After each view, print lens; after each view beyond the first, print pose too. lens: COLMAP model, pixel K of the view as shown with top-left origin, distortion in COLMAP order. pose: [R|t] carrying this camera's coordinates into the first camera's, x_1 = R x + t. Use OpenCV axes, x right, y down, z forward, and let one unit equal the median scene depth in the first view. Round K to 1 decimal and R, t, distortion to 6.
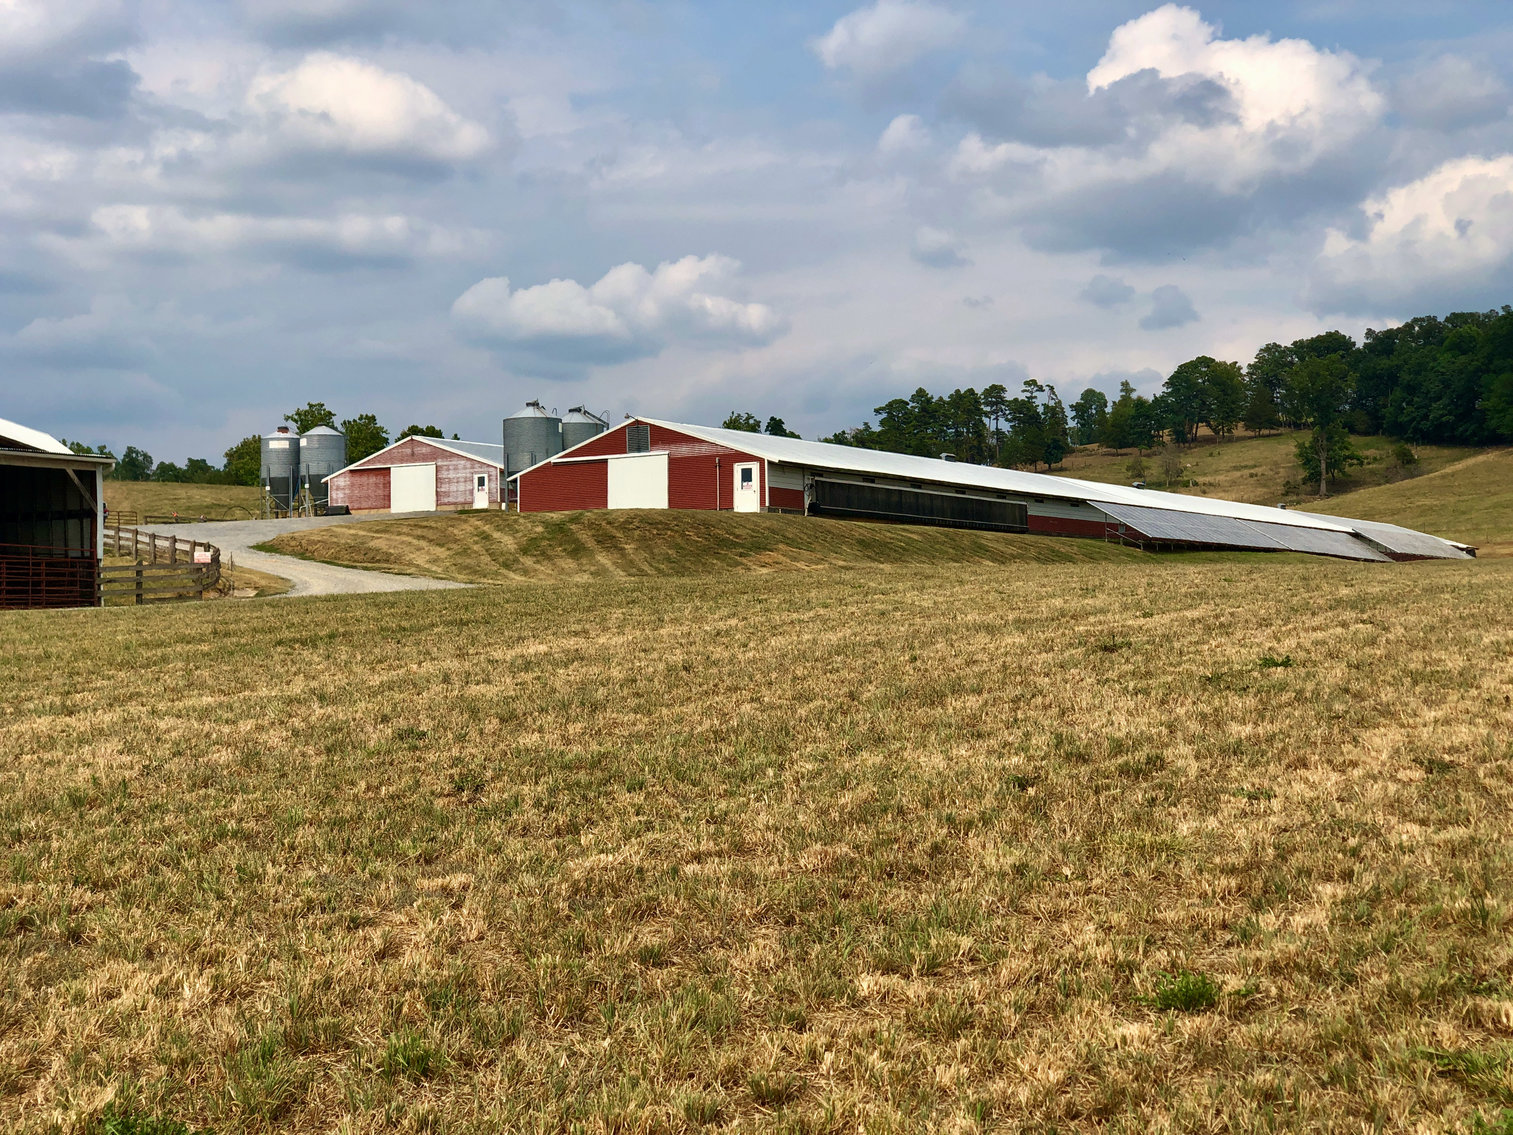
lens RADIAL K [[2278.0, 0, 756.5], [0, 2278.0, 567.5], [0, 0, 1]] dist [0.003807, 0.217994]
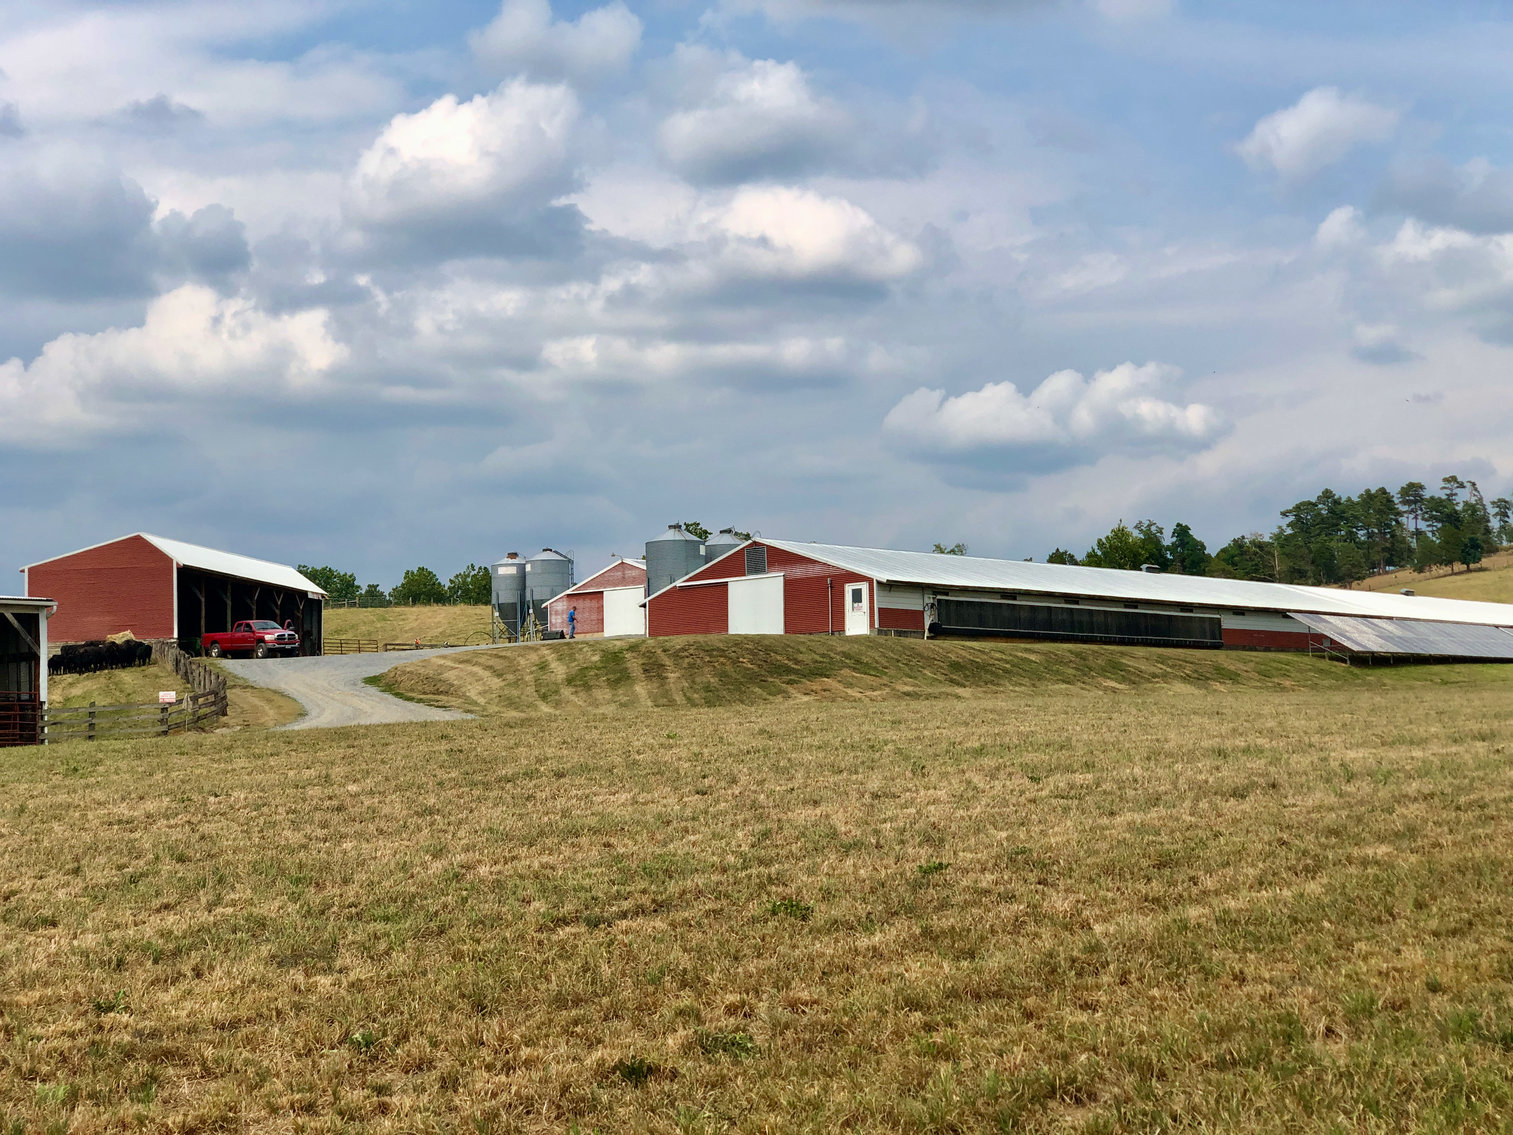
lens RADIAL K [[2251.3, 0, 756.5], [0, 2251.3, 567.5], [0, 0, 1]] dist [0.072635, 0.095860]
pose [[0.978193, -0.023586, -0.206353, 0.037717], [0.013650, 0.998684, -0.049445, -0.001515], [0.207247, 0.045550, 0.977228, 0.015501]]
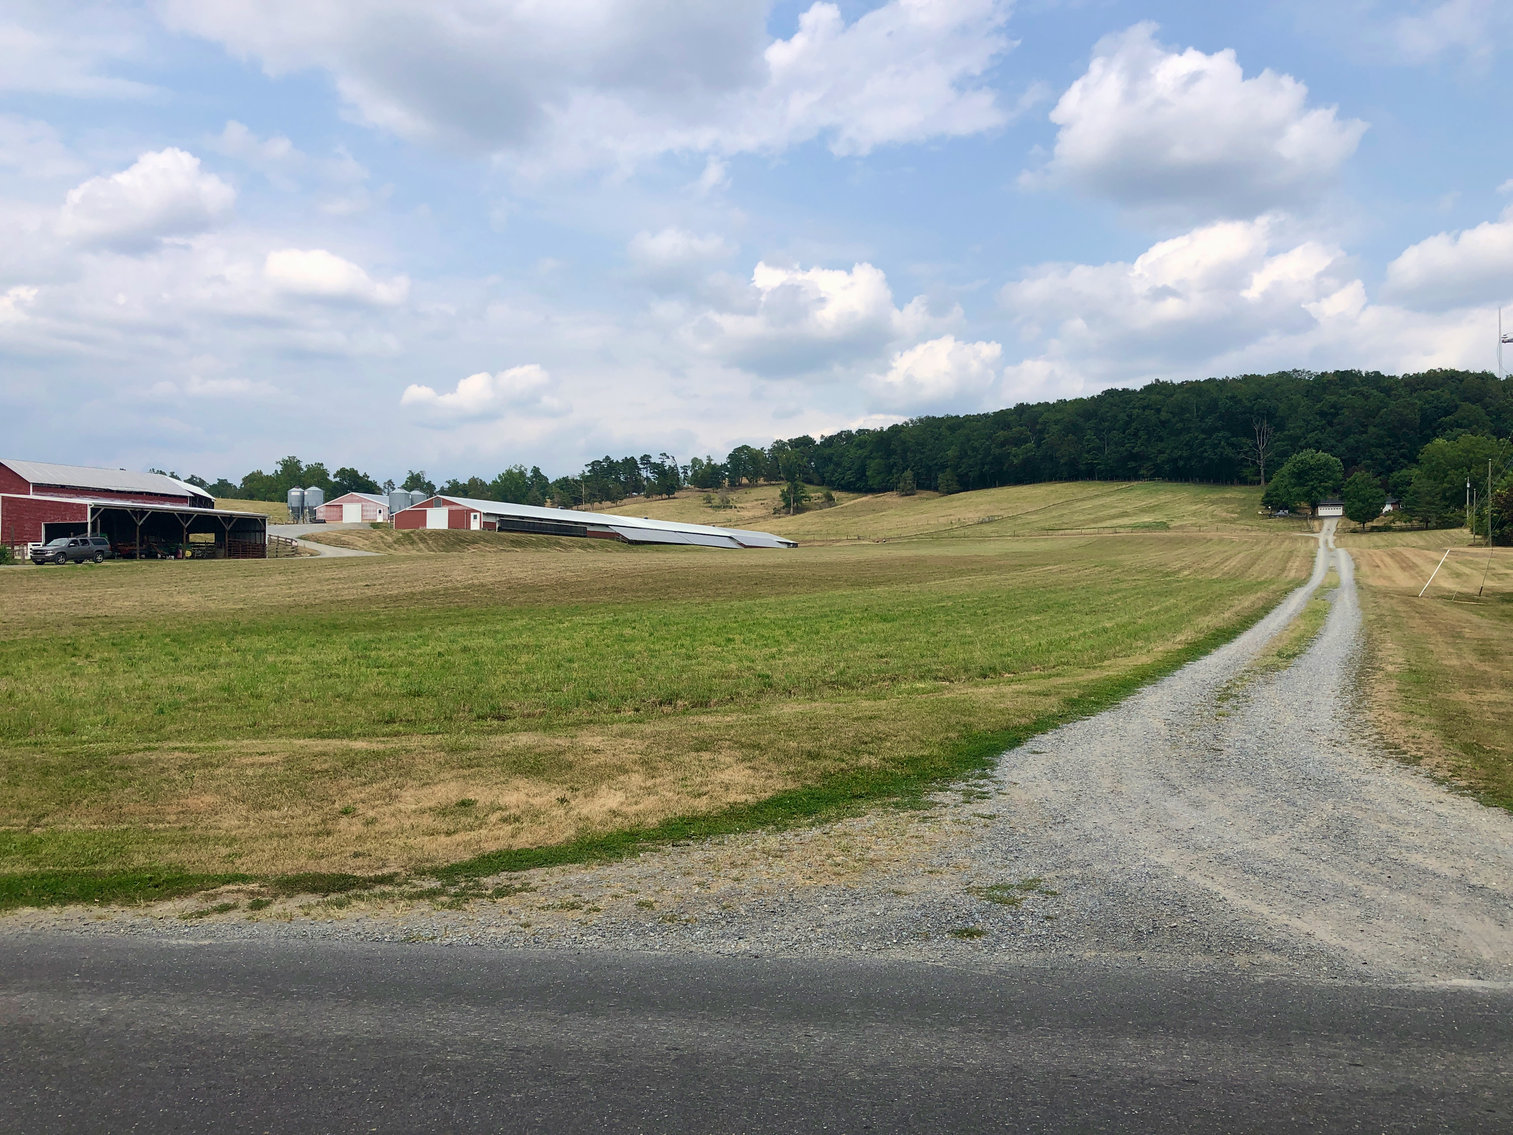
lens RADIAL K [[1274.1, 0, 779.8], [0, 1274.1, 569.4], [0, 0, 1]] dist [0.121145, -0.175242]
pose [[0.983282, 0.015571, 0.181423, 0.020811], [-0.019505, 0.999611, 0.019920, -0.003348], [-0.181042, -0.023126, 0.983203, -0.177125]]
